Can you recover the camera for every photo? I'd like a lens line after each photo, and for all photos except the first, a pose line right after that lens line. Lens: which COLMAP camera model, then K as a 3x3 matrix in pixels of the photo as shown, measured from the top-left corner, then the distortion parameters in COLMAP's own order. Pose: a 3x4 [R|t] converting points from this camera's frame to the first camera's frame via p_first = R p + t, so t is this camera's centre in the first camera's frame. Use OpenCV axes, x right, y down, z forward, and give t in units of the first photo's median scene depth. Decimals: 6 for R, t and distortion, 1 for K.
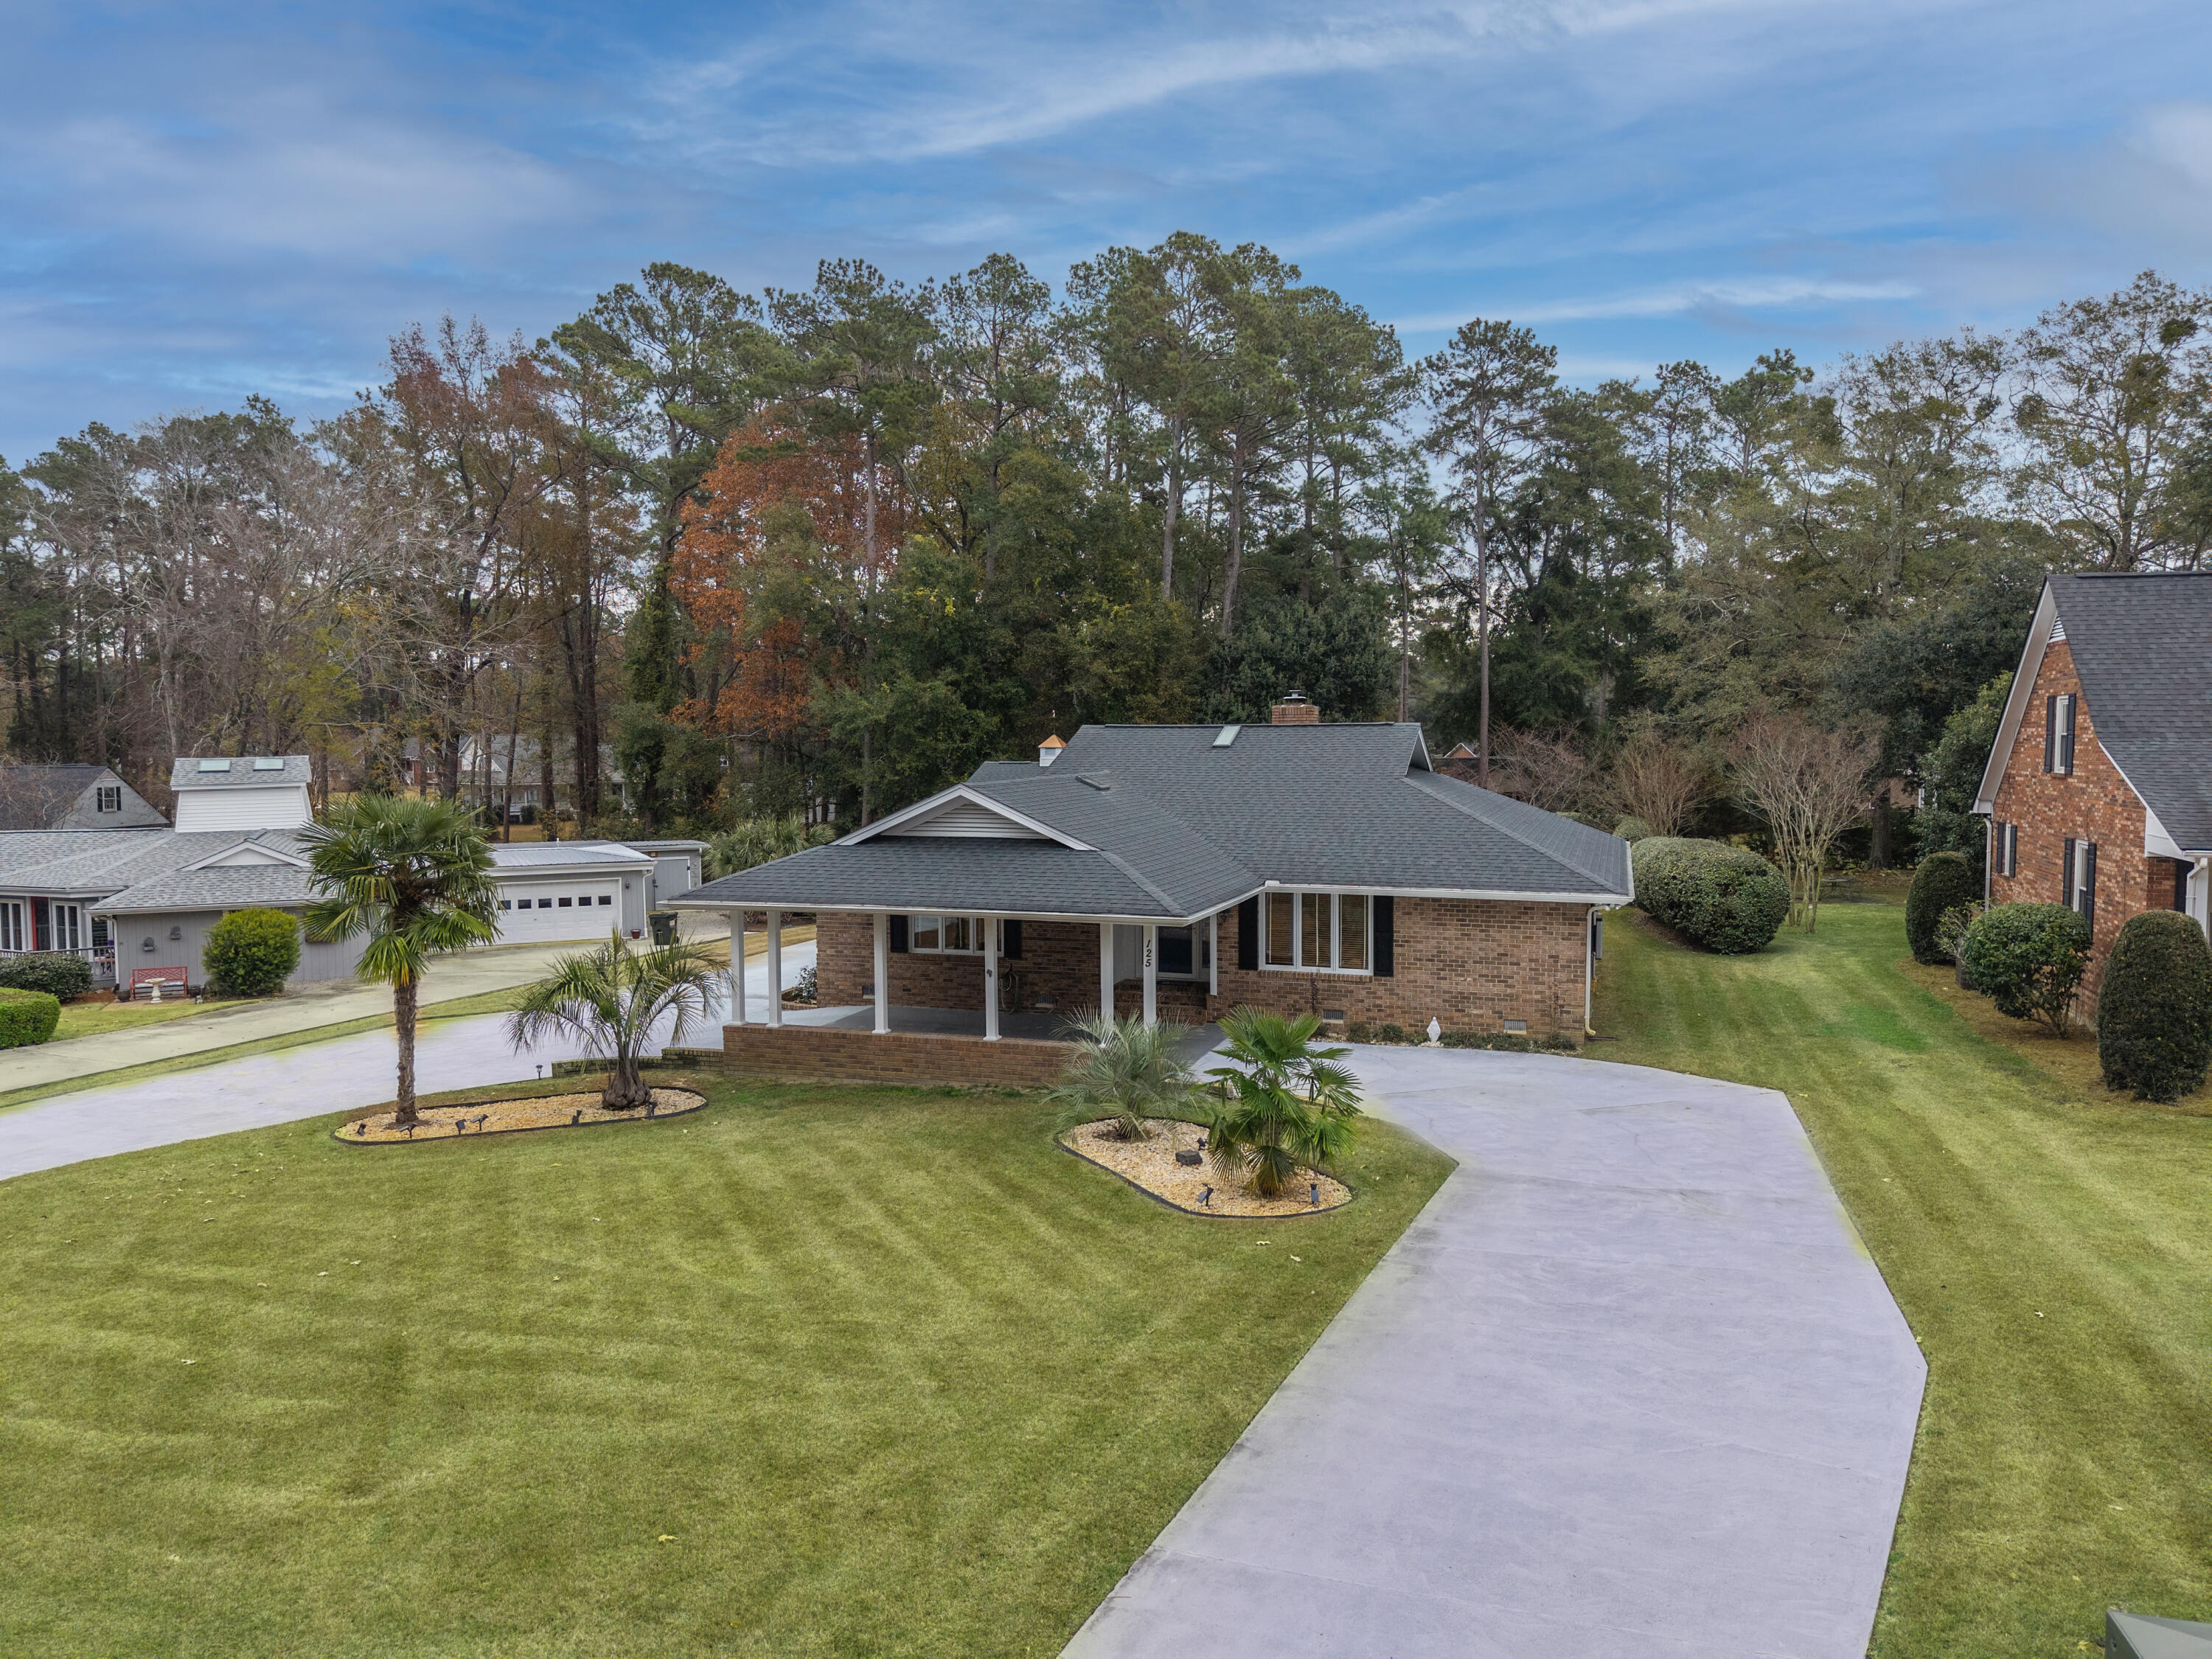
lens RADIAL K [[1476.8, 0, 1106.0], [0, 1476.8, 829.5], [0, 0, 1]] dist [0.031858, -0.039485]
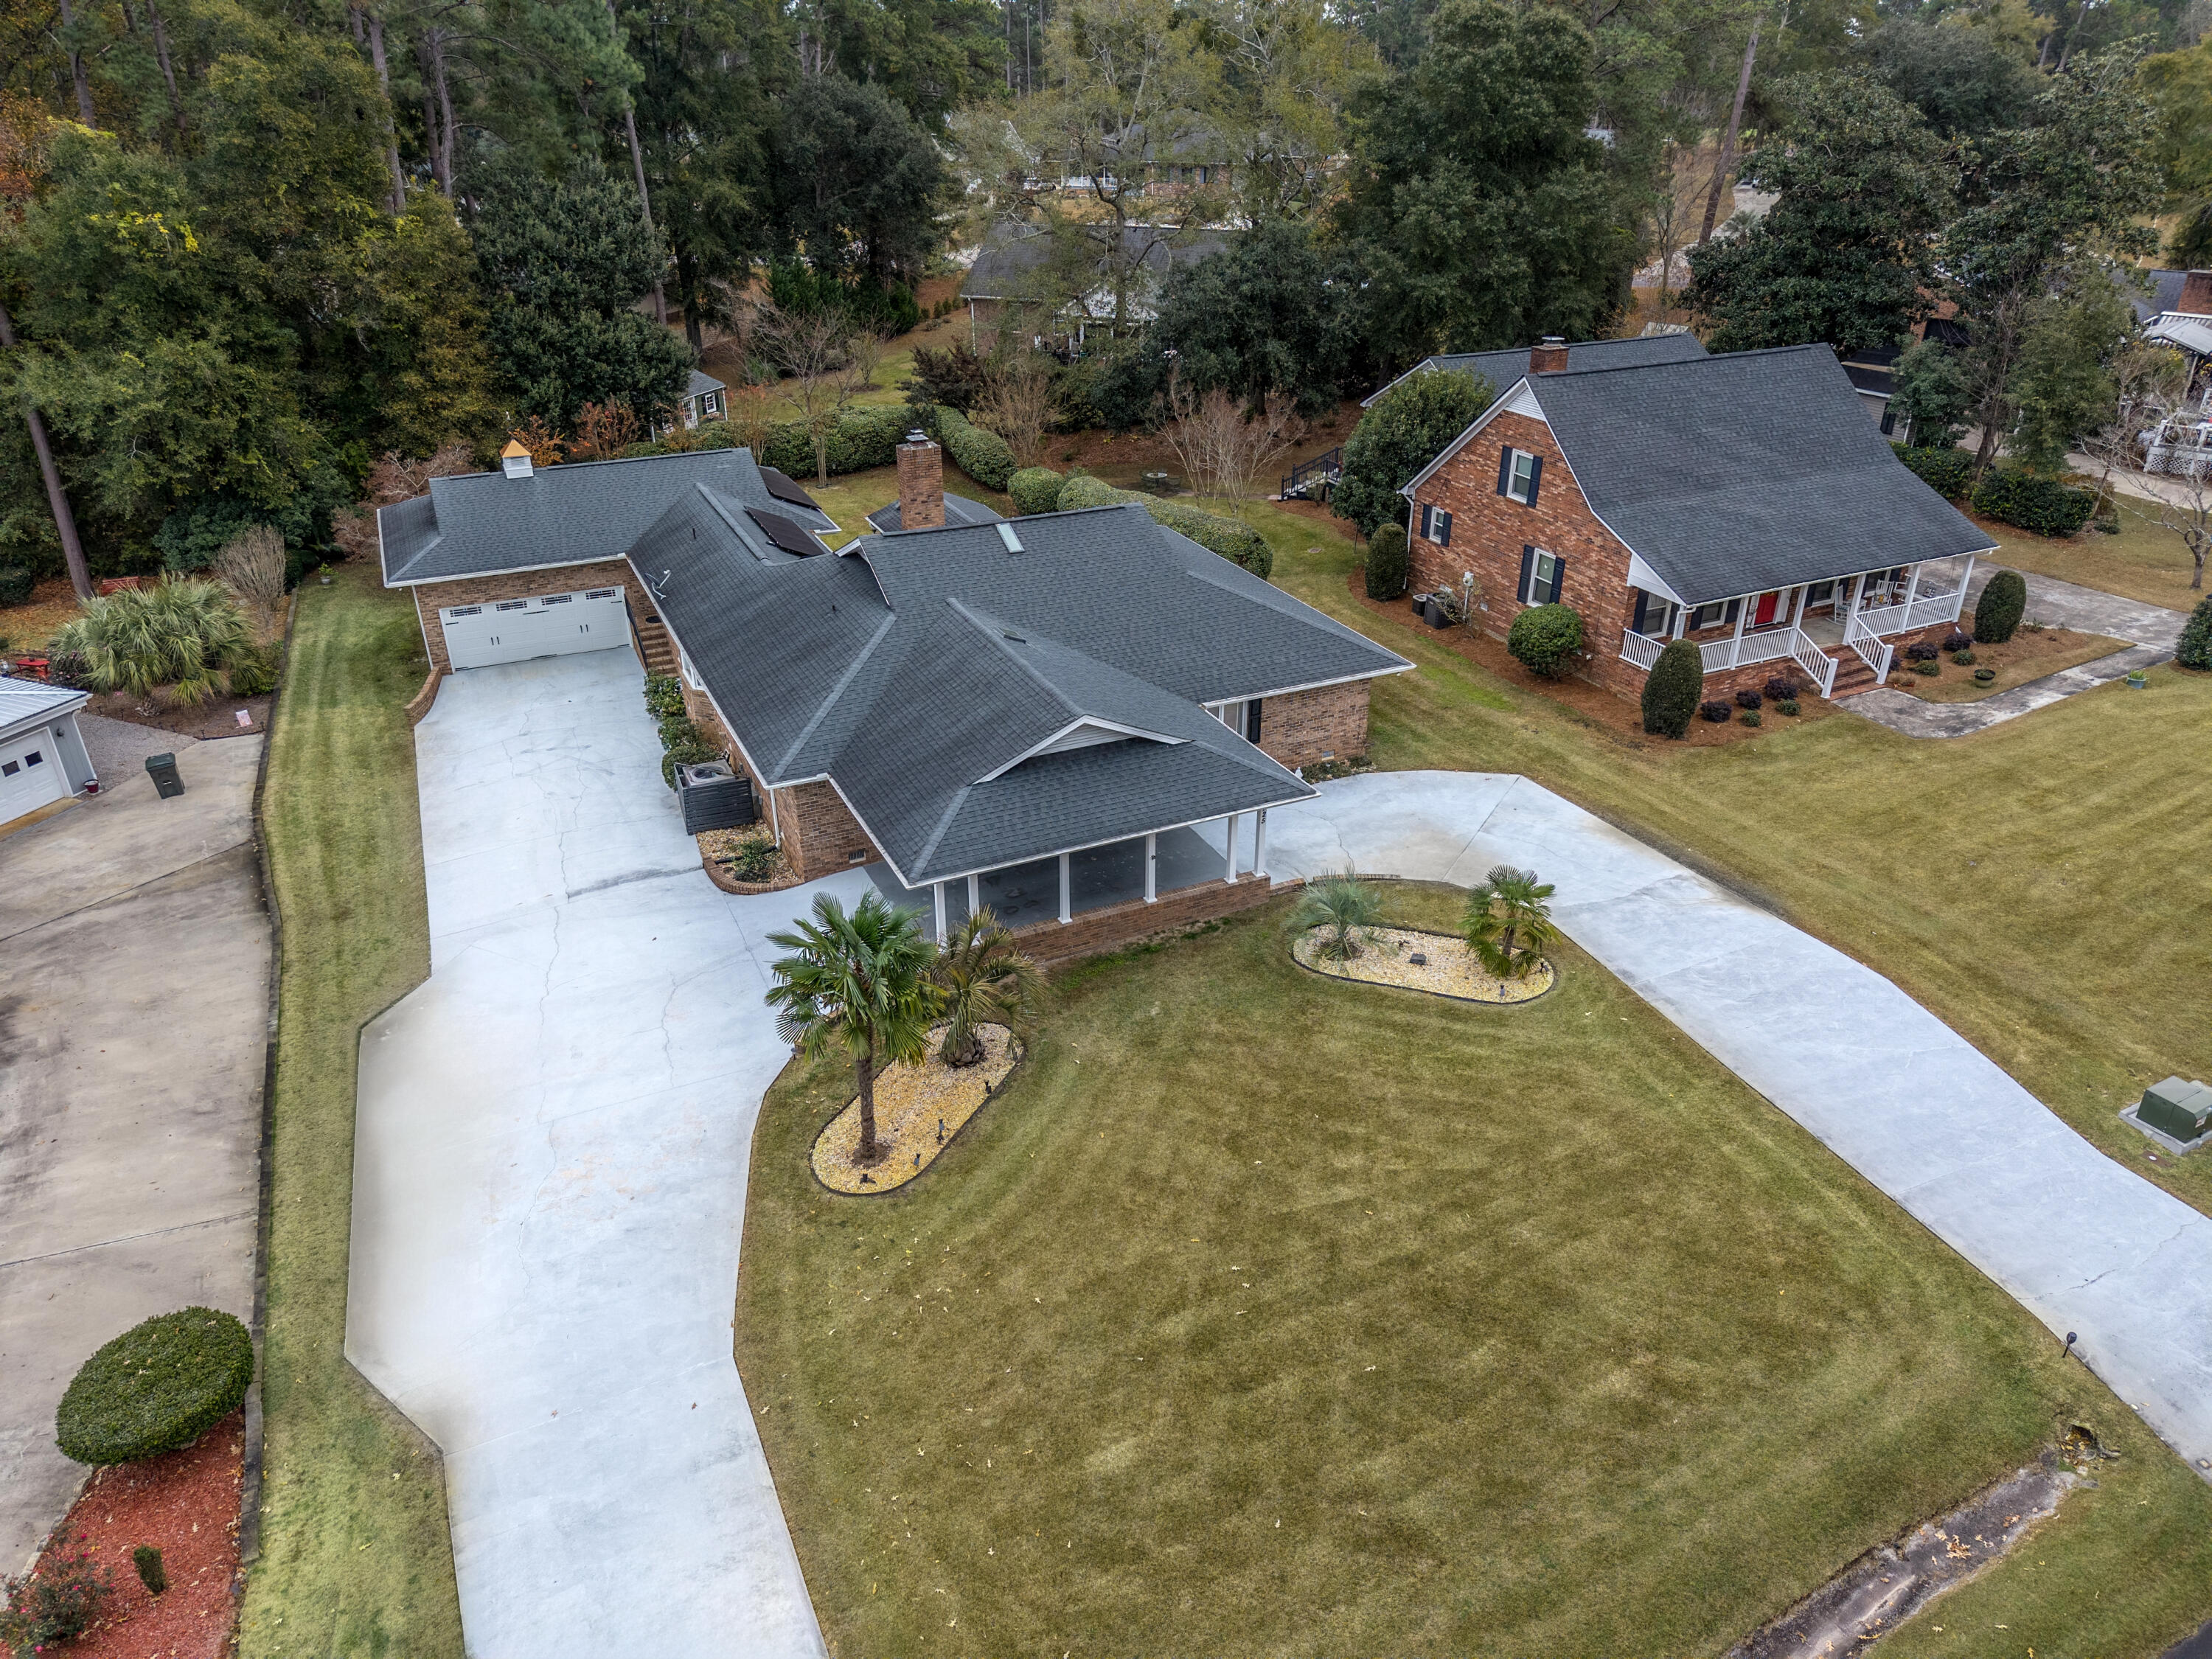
lens RADIAL K [[1483.8, 0, 1106.0], [0, 1483.8, 829.5], [0, 0, 1]] dist [0.065450, -0.069815]
pose [[0.719063, -0.321504, 0.616103, -0.667711], [0.043021, 0.905444, 0.422281, -0.353968], [-0.693612, -0.277141, 0.664903, 0.115112]]
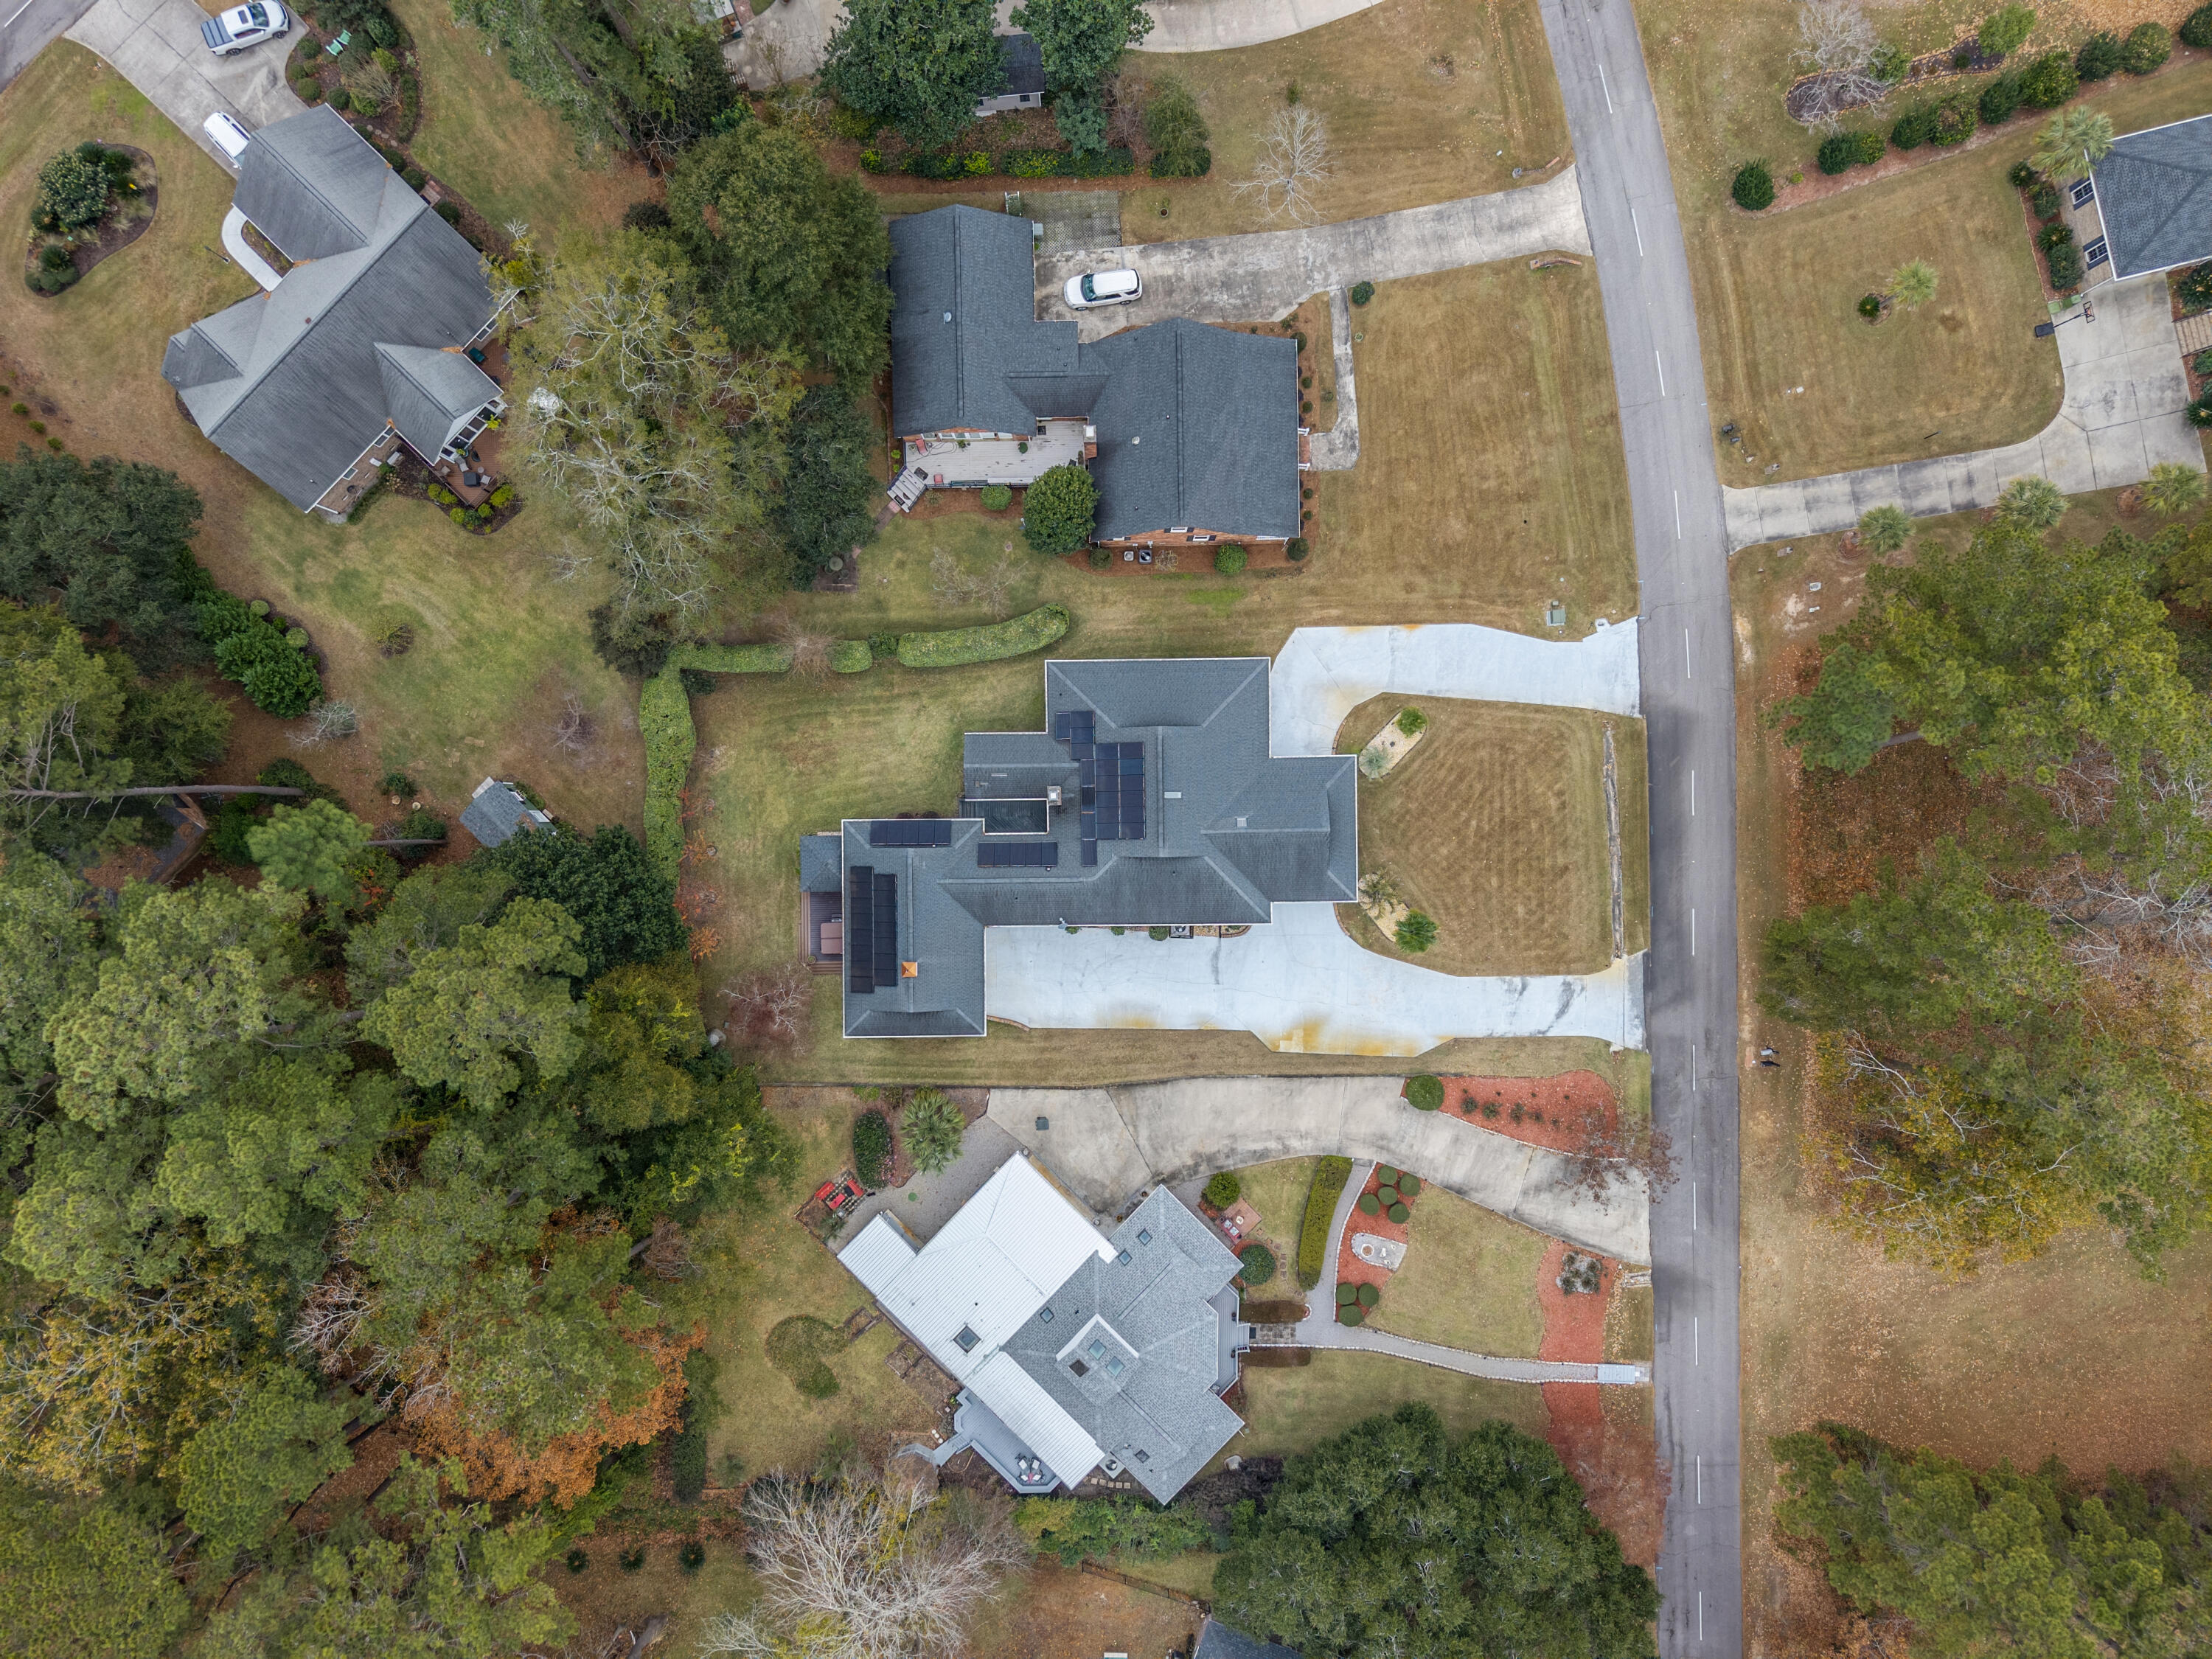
lens RADIAL K [[1483.8, 0, 1106.0], [0, 1483.8, 829.5], [0, 0, 1]] dist [0.065450, -0.069815]
pose [[-0.335081, -0.942022, -0.017729, 0.114759], [0.038769, -0.032587, 0.998717, -2.831253], [-0.941391, 0.333964, 0.047441, 1.036566]]
